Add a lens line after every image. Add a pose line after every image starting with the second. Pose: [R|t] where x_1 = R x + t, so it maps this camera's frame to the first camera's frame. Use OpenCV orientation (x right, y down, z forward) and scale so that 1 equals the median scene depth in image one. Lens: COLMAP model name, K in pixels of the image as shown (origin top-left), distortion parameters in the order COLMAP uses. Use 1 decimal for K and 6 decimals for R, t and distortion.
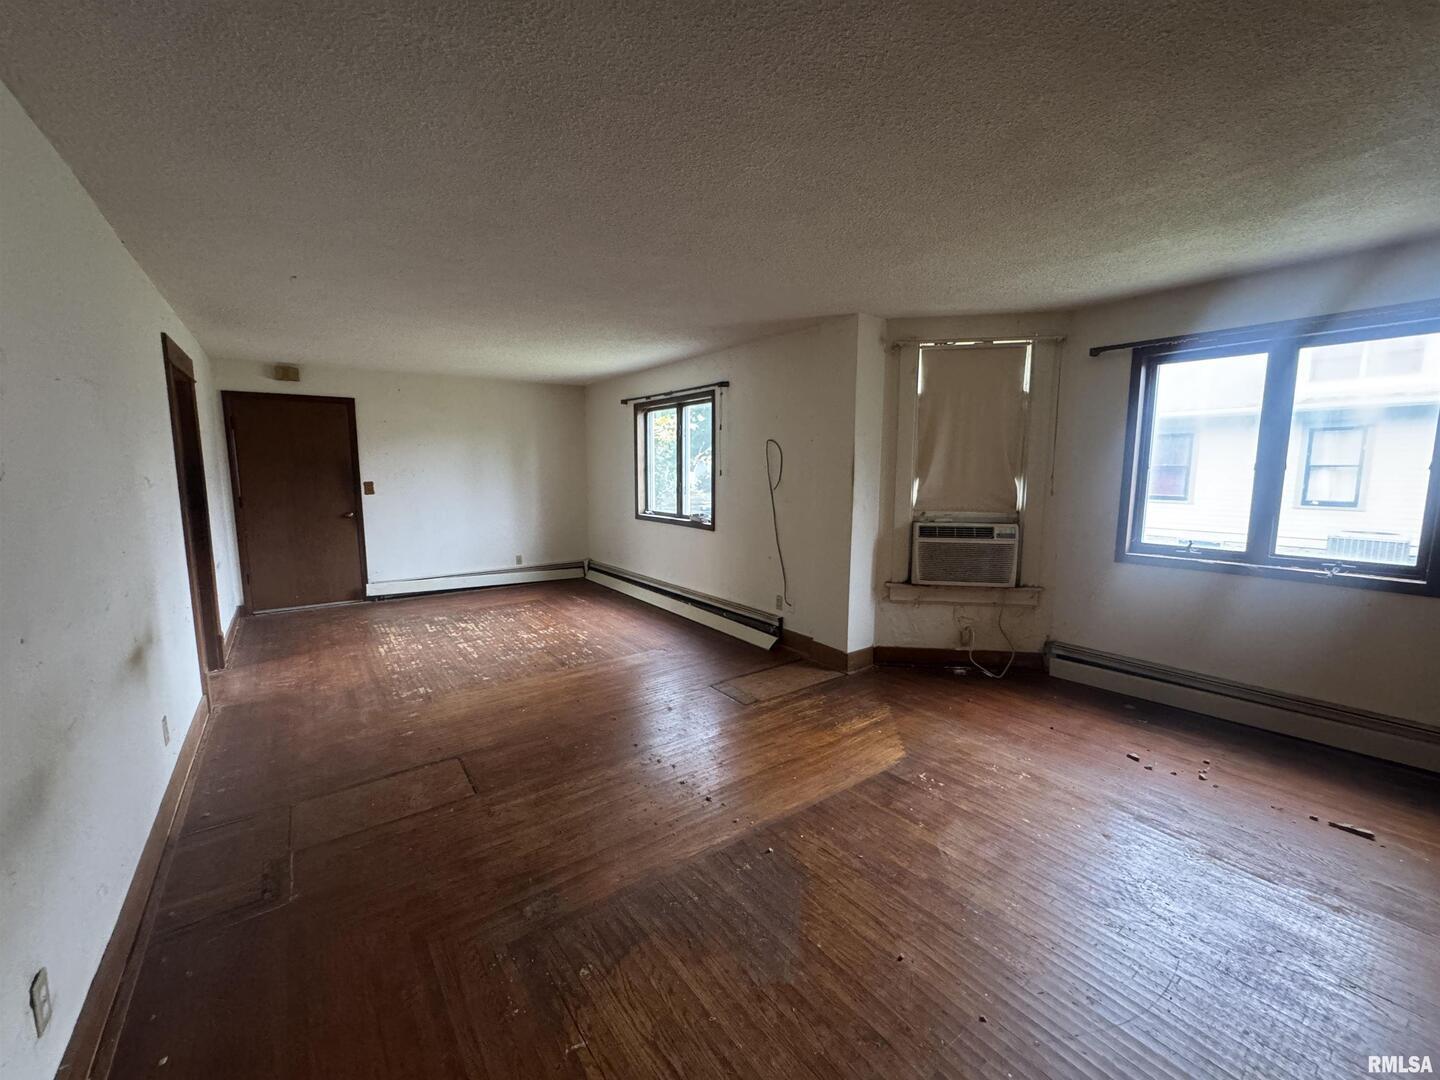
lens RADIAL K [[580.2, 0, 720.0], [0, 580.2, 540.0], [0, 0, 1]] dist [-0.002339, 0.000617]
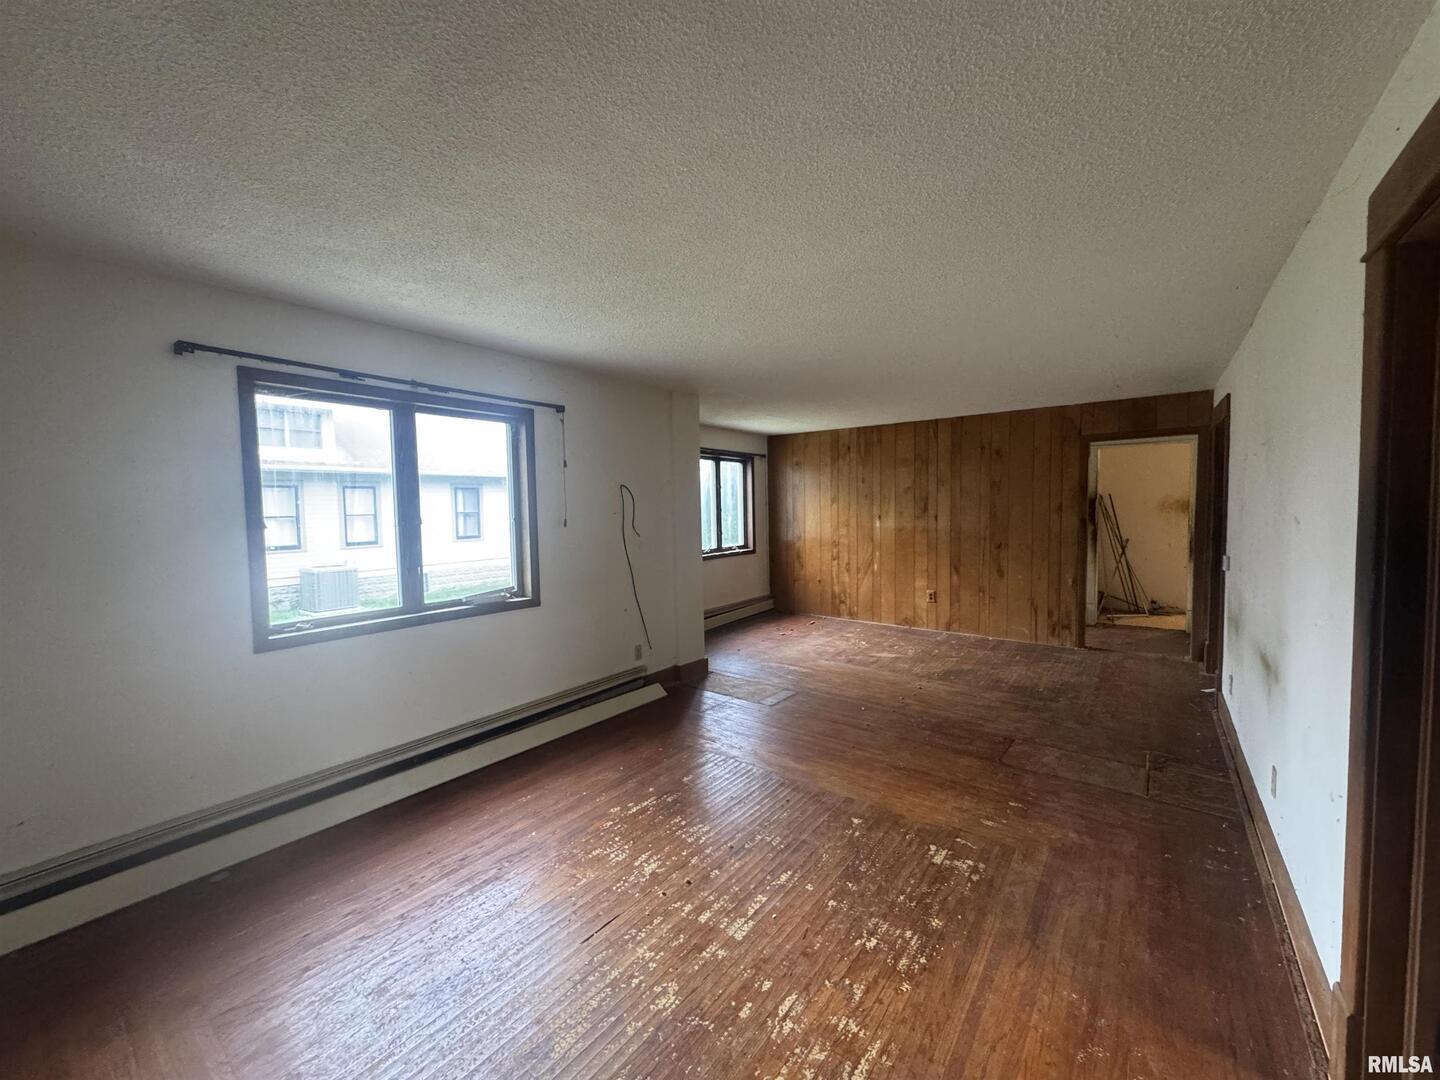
lens RADIAL K [[576.8, 0, 718.8], [0, 576.8, 538.8], [0, 0, 1]] dist [-0.003313, 0.000428]
pose [[-0.288650, -0.045075, 0.956373, -0.851063], [0.137648, 0.986561, 0.088042, -0.145577], [-0.947488, 0.157056, -0.278566, 1.111588]]
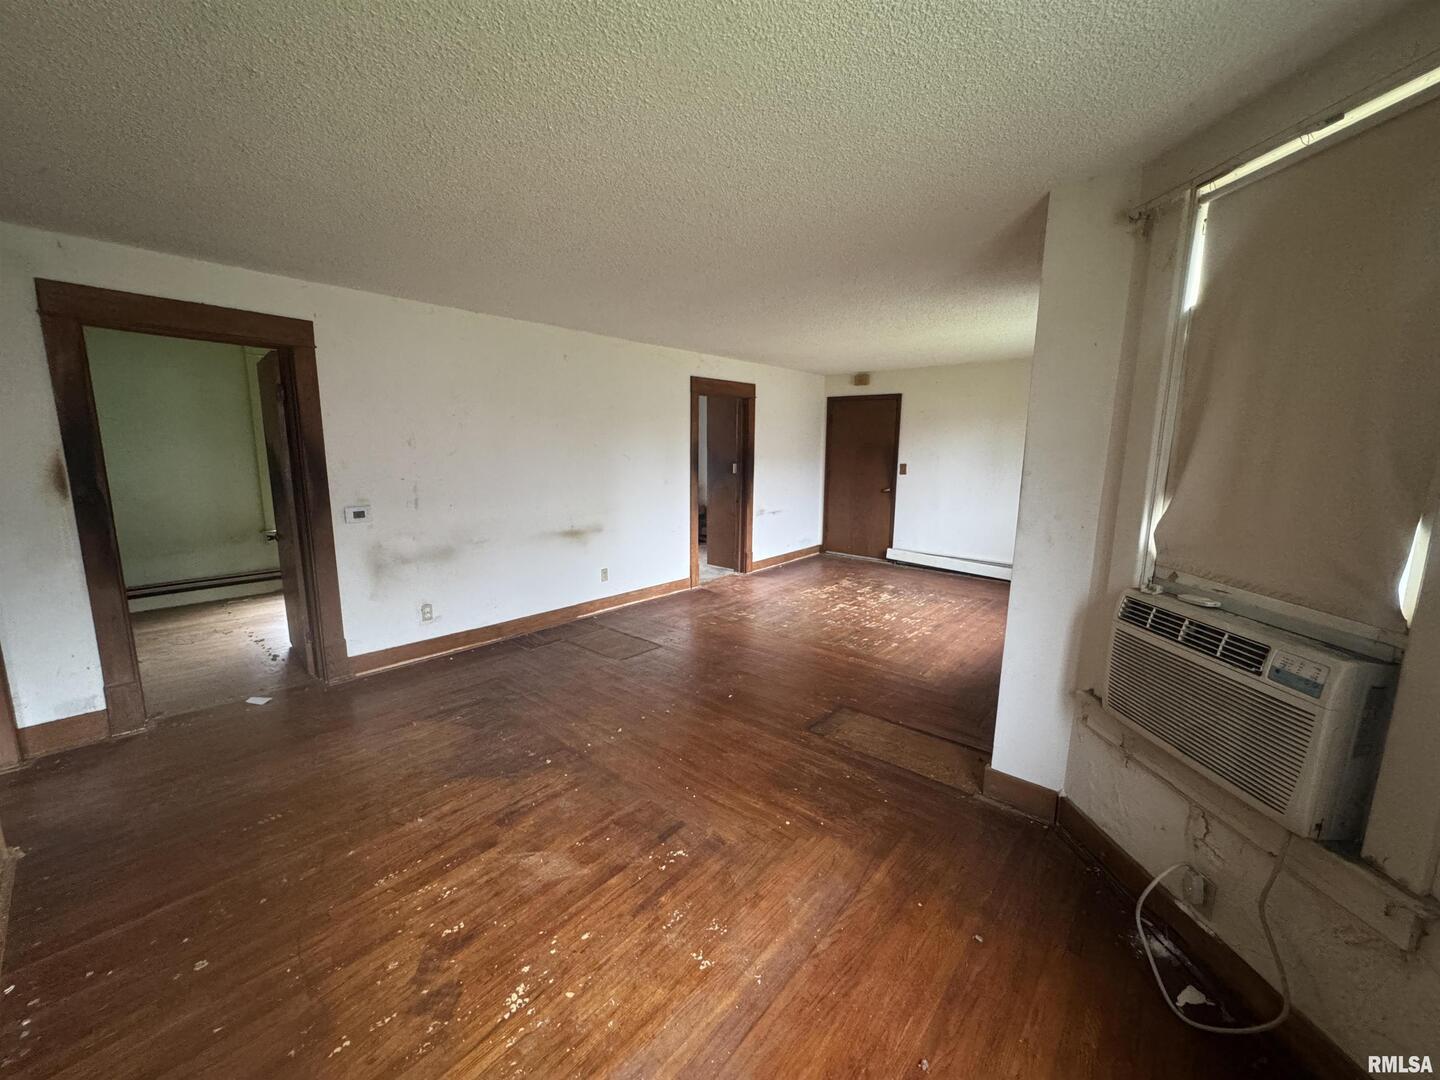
lens RADIAL K [[580.2, 0, 720.0], [0, 580.2, 540.0], [0, 0, 1]] dist [-0.002339, 0.000617]
pose [[0.223893, 0.164683, -0.960600, 0.616845], [-0.134713, 0.981389, 0.136848, -0.077245], [0.965259, 0.098766, 0.241911, 0.476887]]
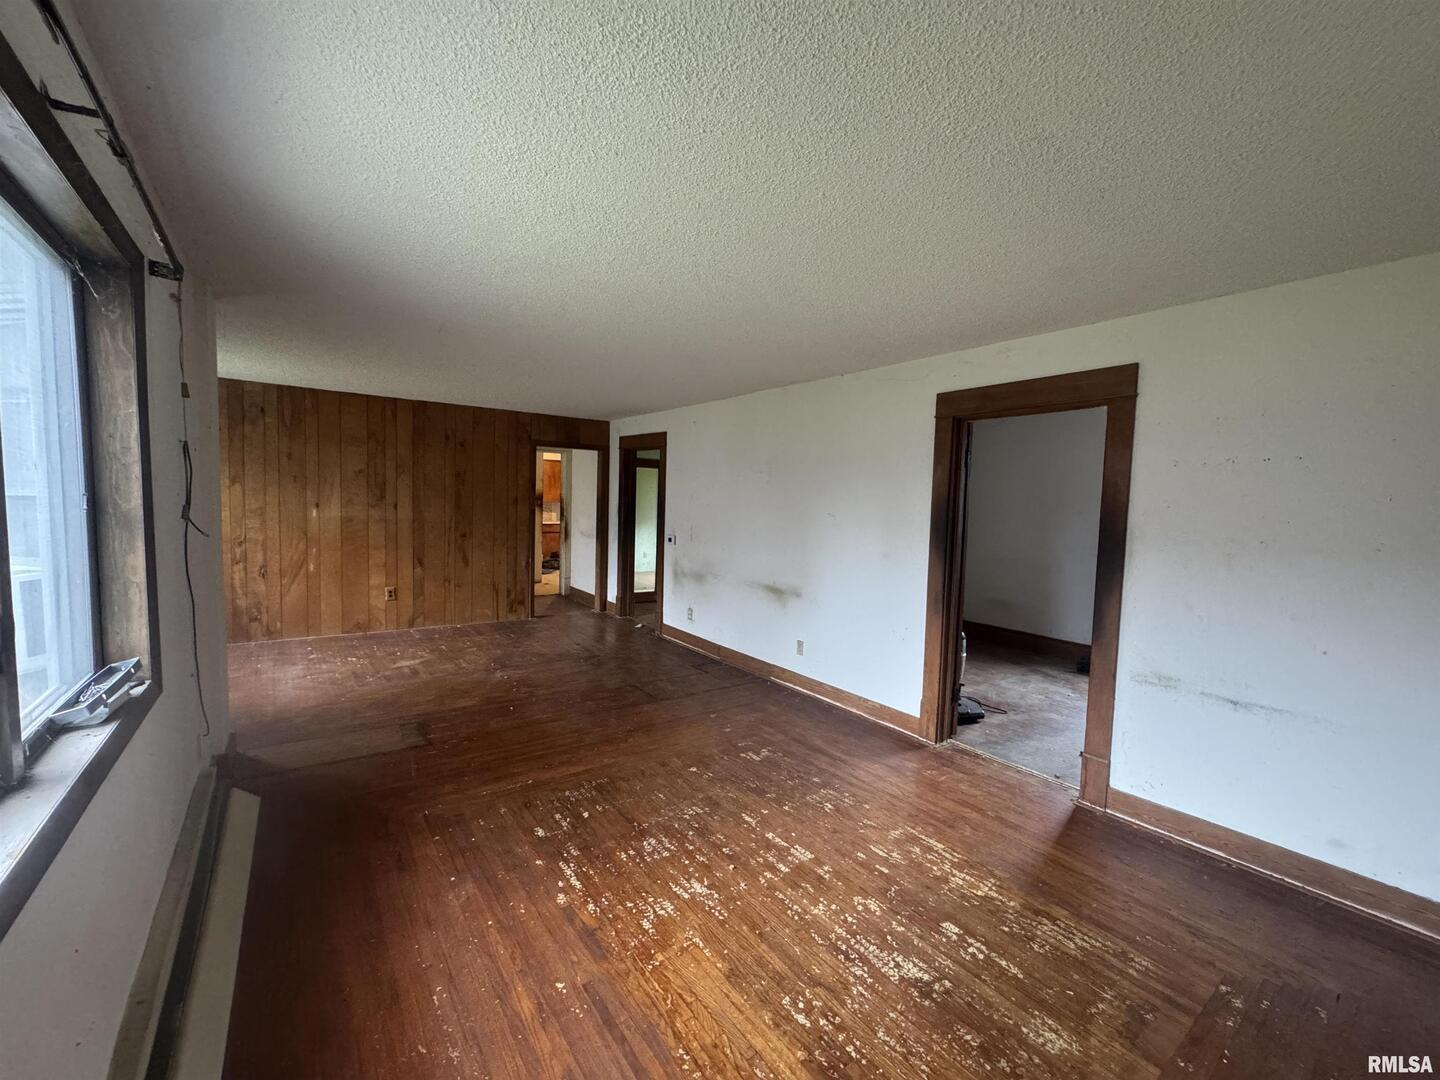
lens RADIAL K [[576.8, 0, 718.8], [0, 576.8, 538.8], [0, 0, 1]] dist [-0.003313, 0.000428]
pose [[-0.999643, -0.026218, -0.005110, -0.367071], [-0.026711, 0.981001, 0.192157, -0.195116], [-0.000025, 0.192225, -0.981351, 1.481891]]
